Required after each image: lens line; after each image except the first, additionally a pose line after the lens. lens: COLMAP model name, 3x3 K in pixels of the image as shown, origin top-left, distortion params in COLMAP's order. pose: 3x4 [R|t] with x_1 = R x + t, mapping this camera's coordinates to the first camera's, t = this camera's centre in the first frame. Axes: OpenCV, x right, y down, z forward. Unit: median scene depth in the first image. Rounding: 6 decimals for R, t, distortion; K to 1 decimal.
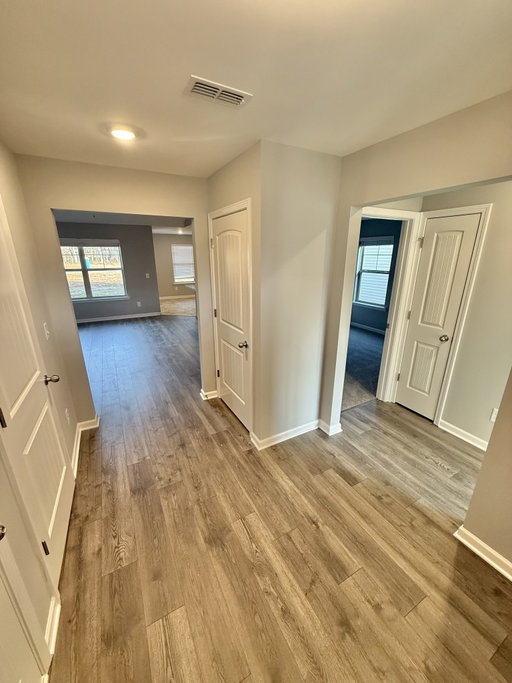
lens RADIAL K [[271.8, 0, 257.8], [0, 271.8, 340.6], [0, 0, 1]] dist [0.000014, -0.000010]
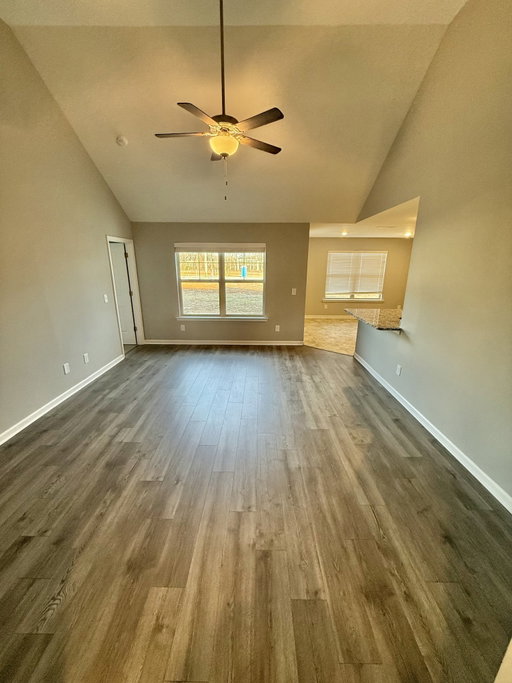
lens RADIAL K [[271.8, 0, 256.5], [0, 271.8, 342.0], [0, 0, 1]] dist [0.000014, -0.000010]
pose [[0.872854, 0.140228, -0.467399, -0.139401], [-0.152131, 0.988283, 0.012403, -0.102478], [0.463661, 0.060280, 0.883959, 0.328766]]
